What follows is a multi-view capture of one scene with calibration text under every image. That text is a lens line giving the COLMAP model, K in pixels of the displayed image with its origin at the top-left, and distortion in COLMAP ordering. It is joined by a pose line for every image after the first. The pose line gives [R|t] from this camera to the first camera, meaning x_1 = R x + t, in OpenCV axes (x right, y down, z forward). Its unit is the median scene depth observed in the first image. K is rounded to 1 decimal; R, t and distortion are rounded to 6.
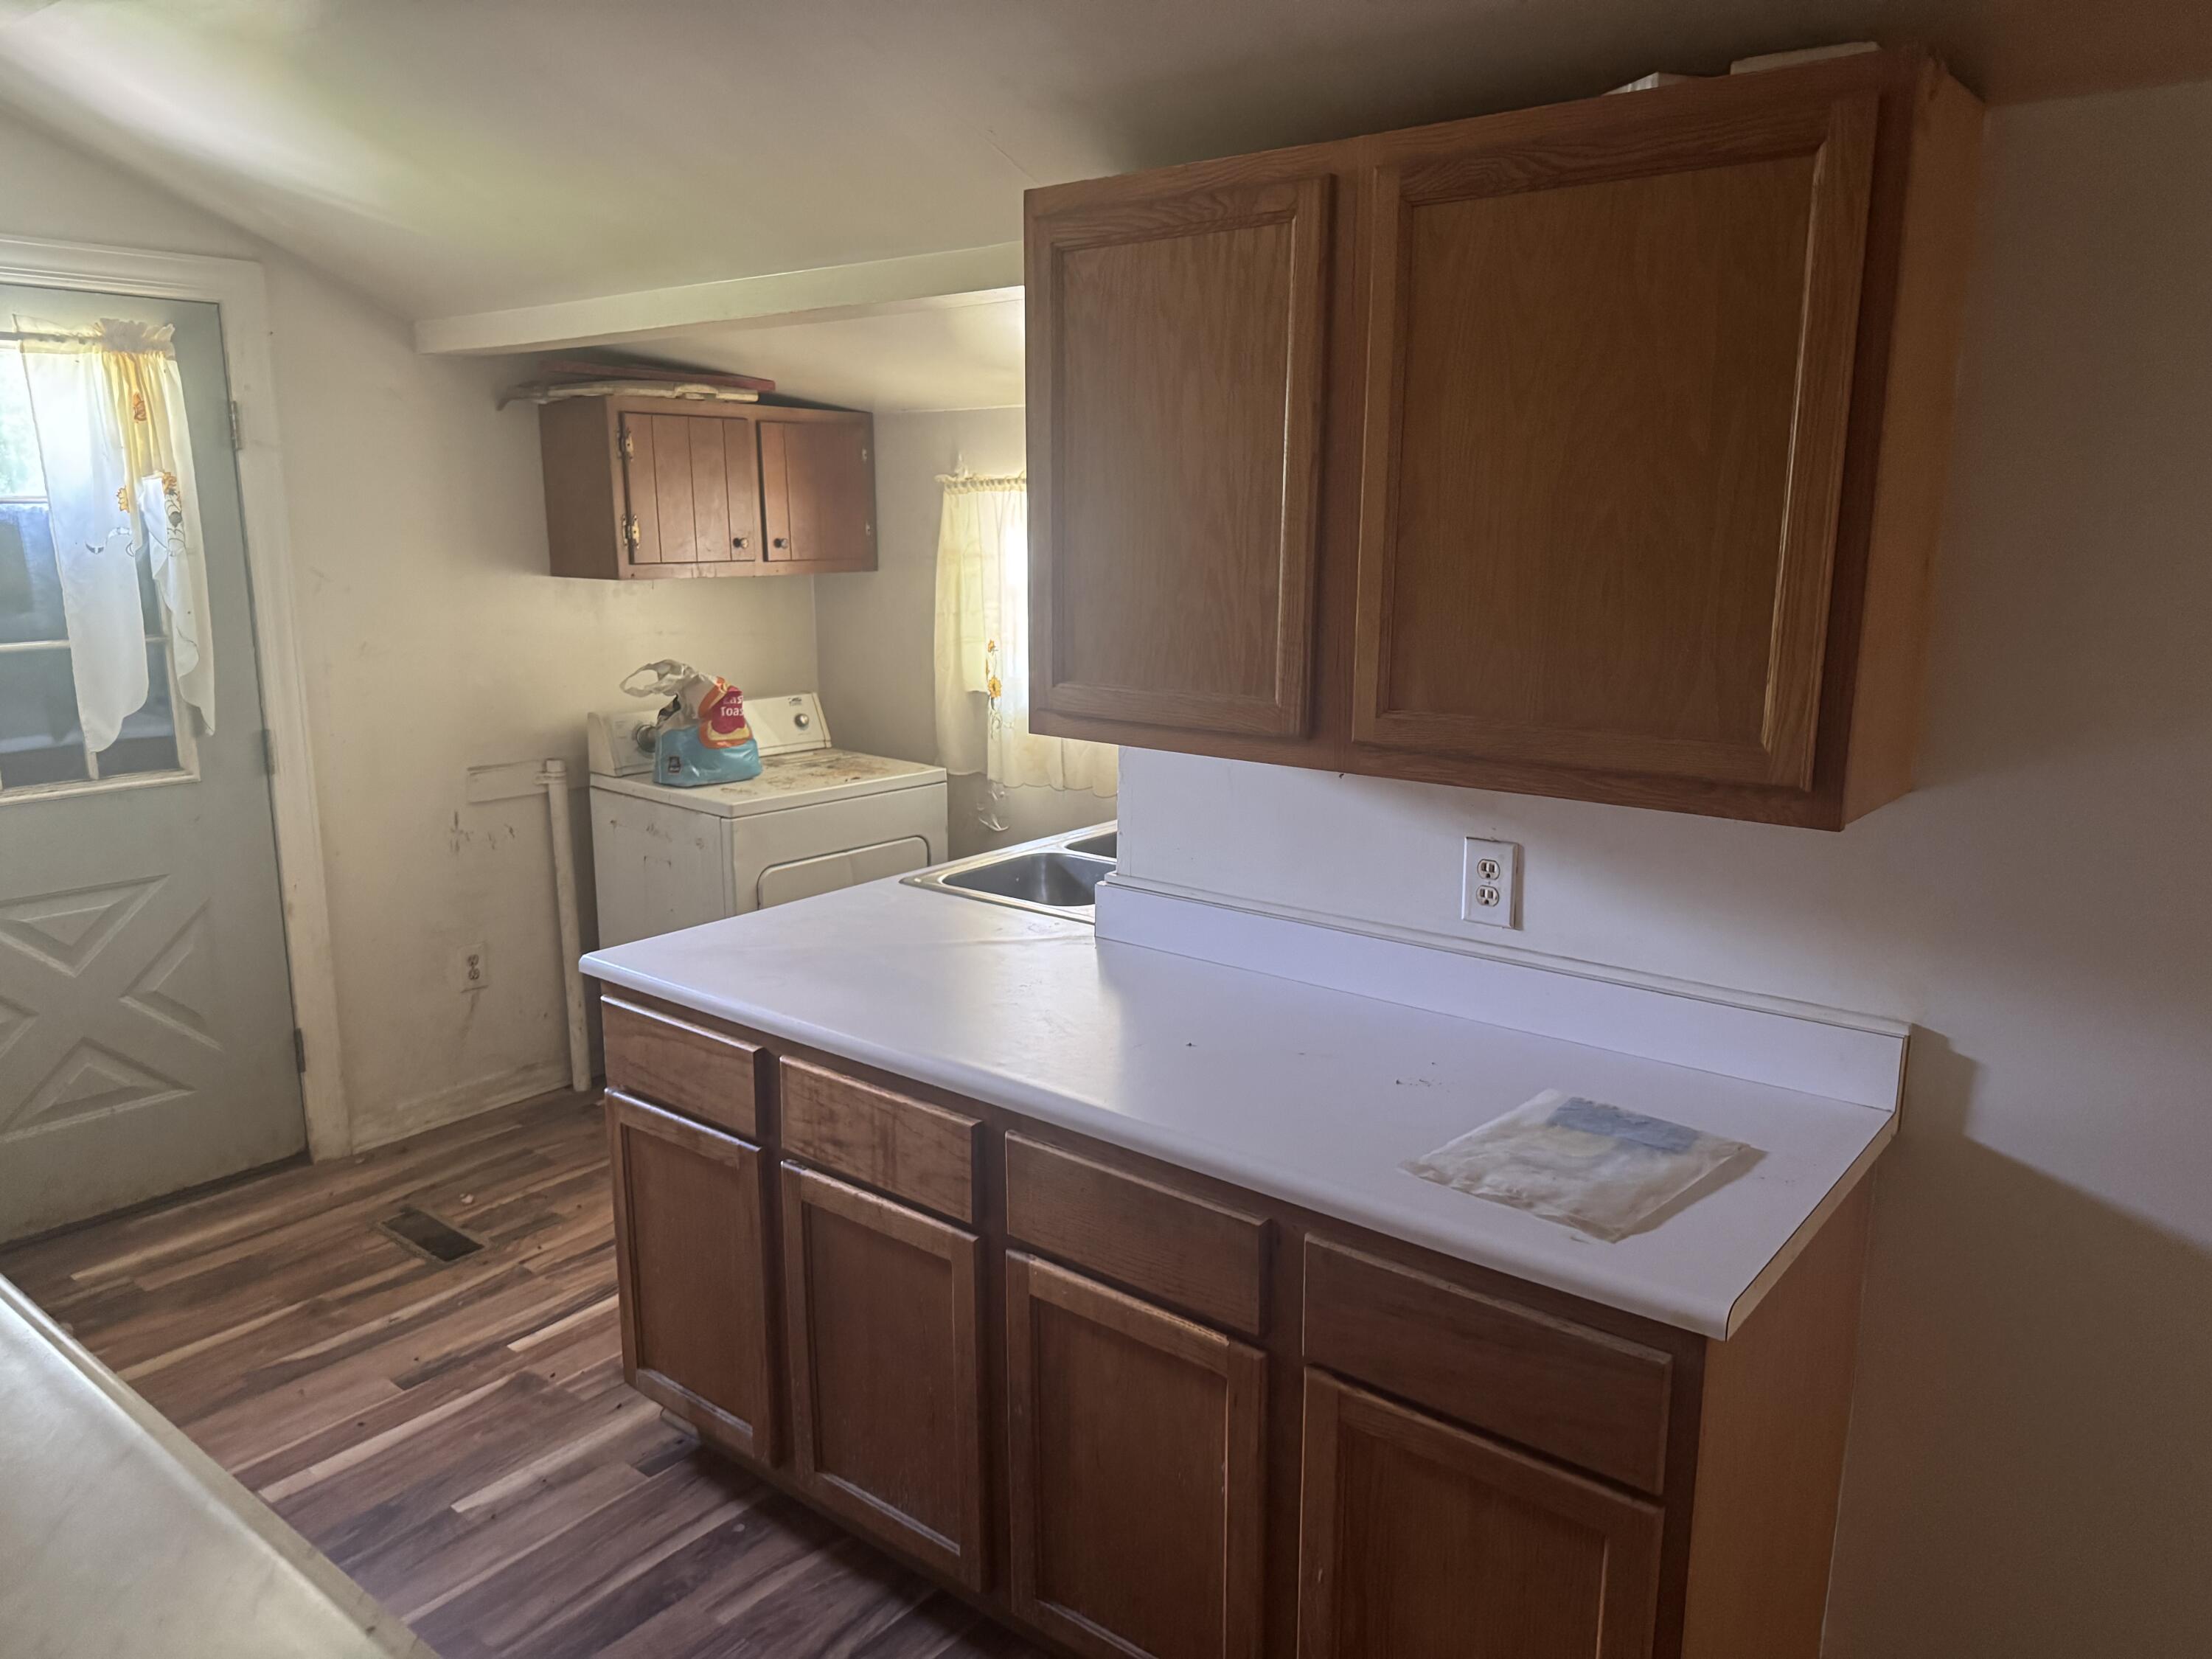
lens RADIAL K [[1565.8, 0, 1103.6], [0, 1565.8, 836.3], [0, 0, 1]] dist [-0.012810, -0.006257]
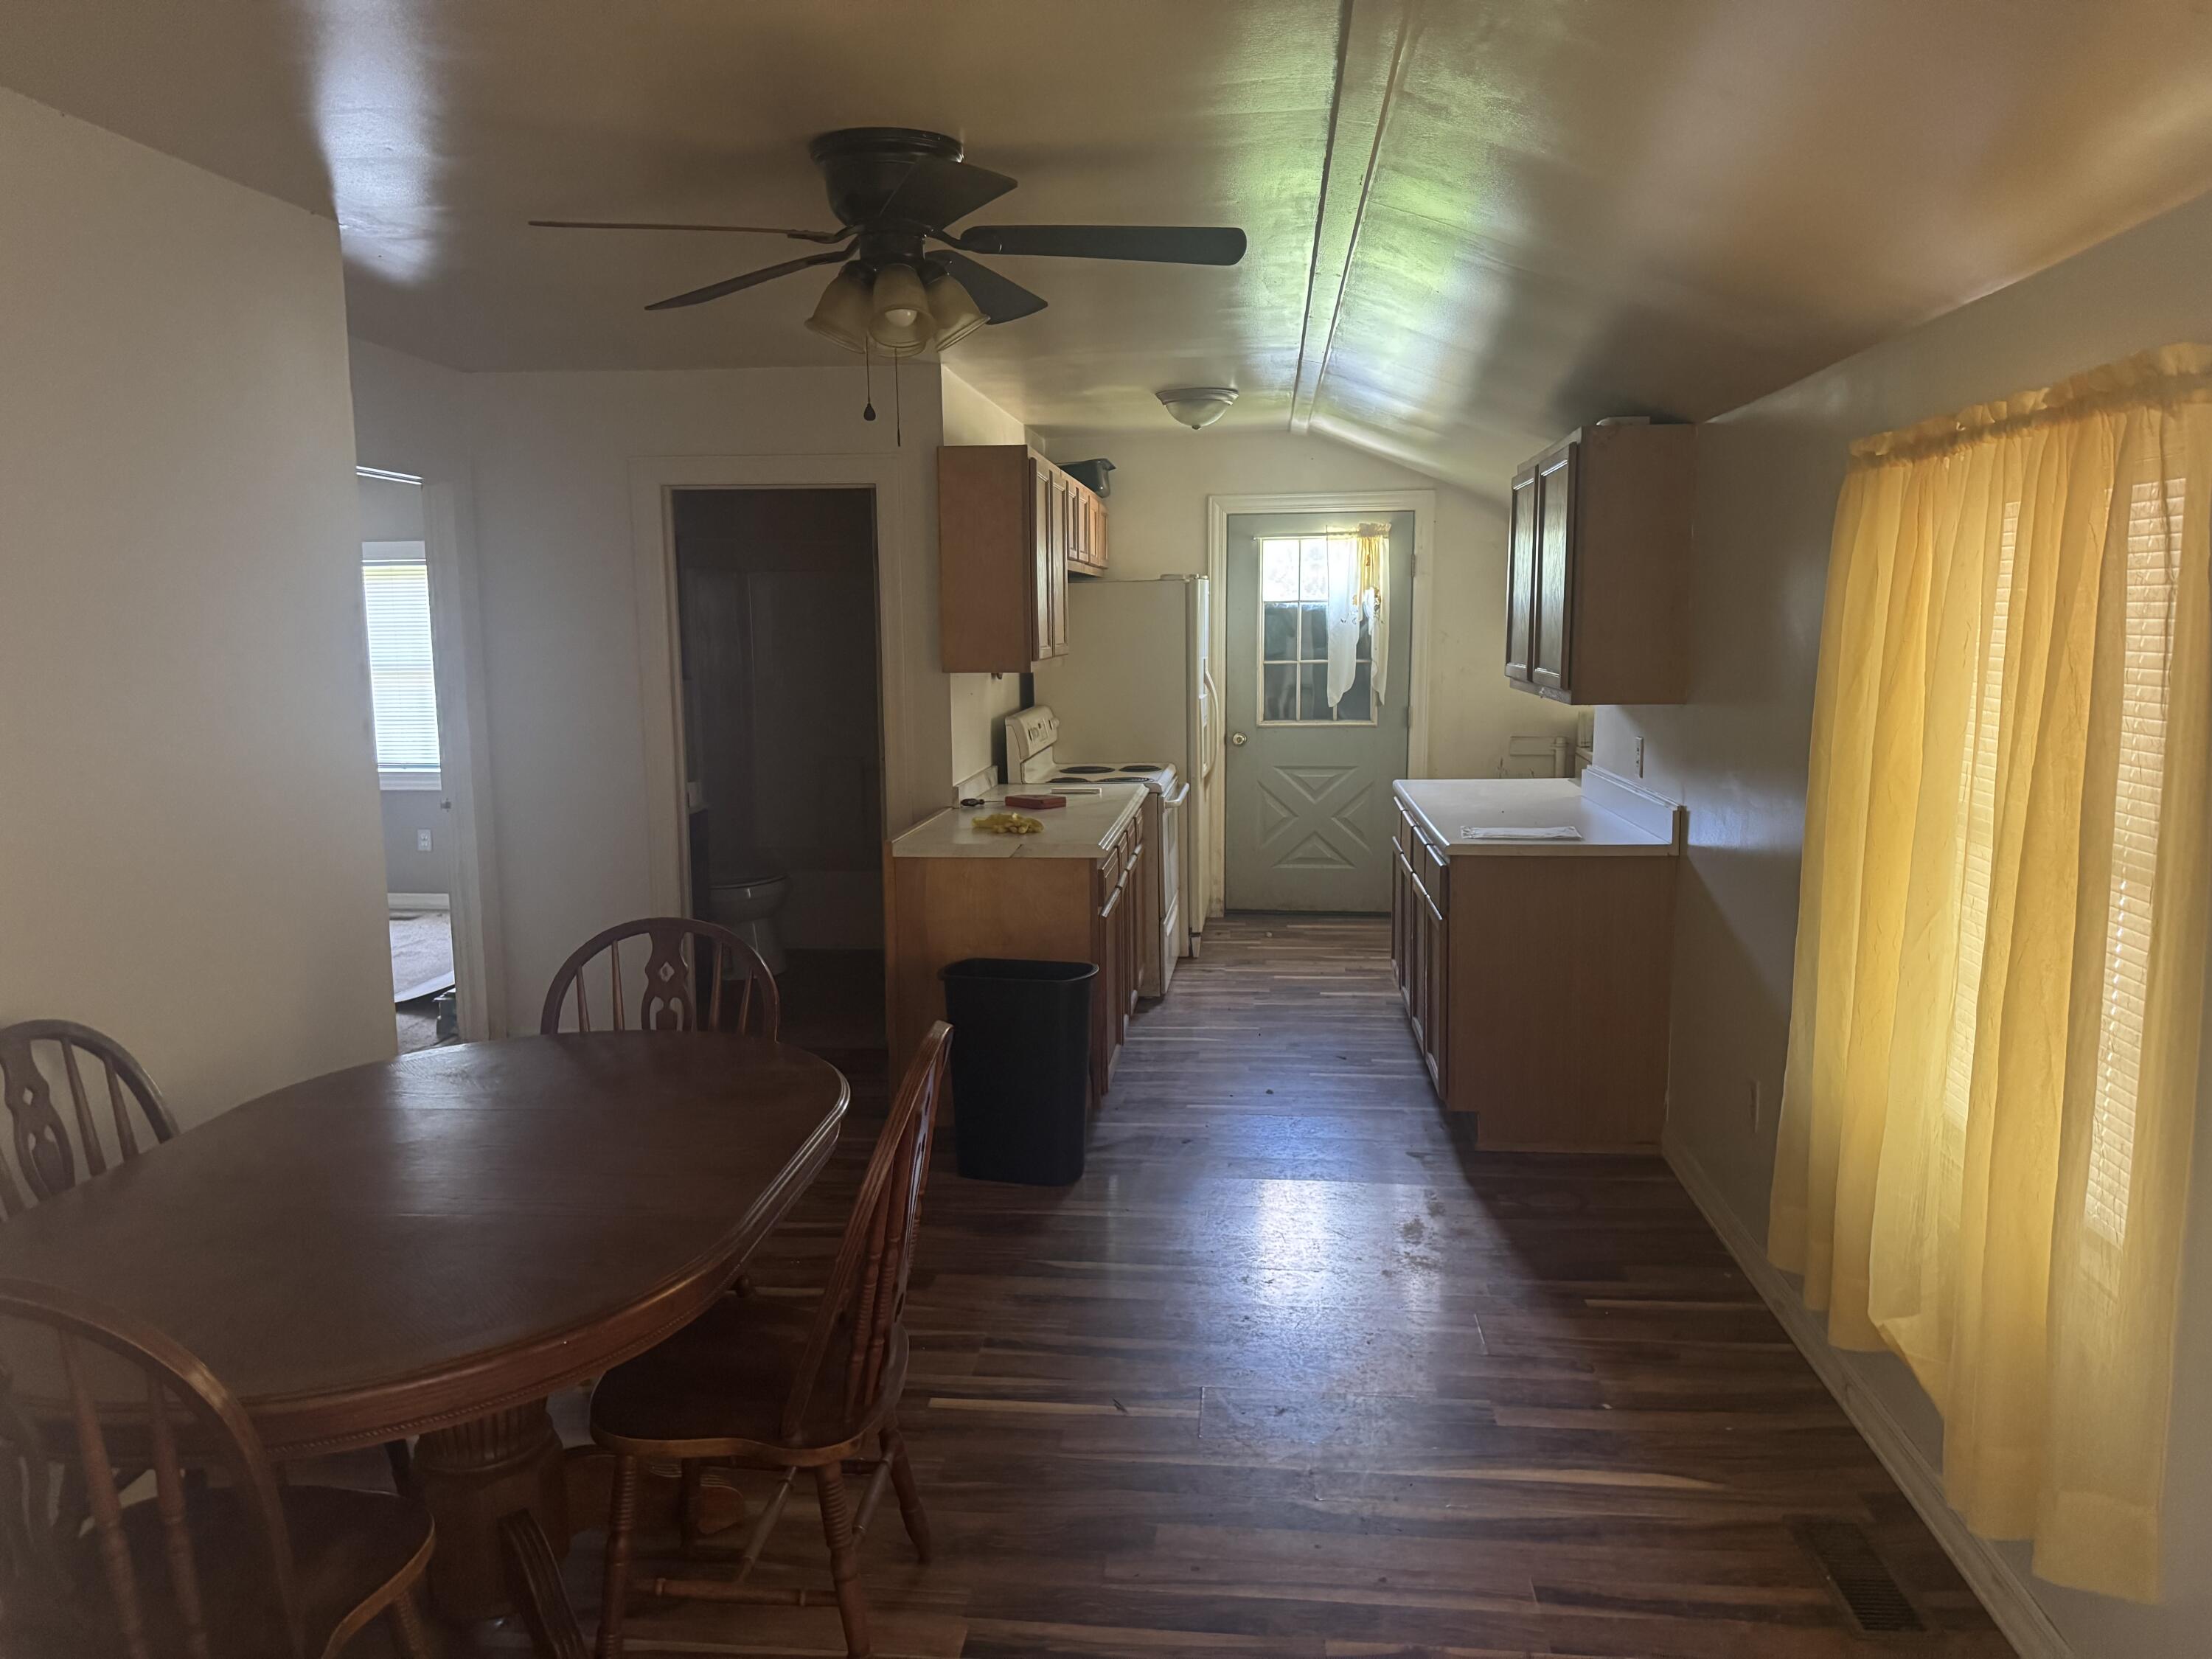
lens RADIAL K [[1565.8, 0, 1106.1], [0, 1565.8, 834.9], [0, 0, 1]] dist [-0.012810, -0.006257]
pose [[0.549857, 0.103130, -0.828867, 1.109690], [-0.155379, 0.987656, 0.019810, 0.138074], [0.820679, 0.117896, 0.559094, -0.558765]]
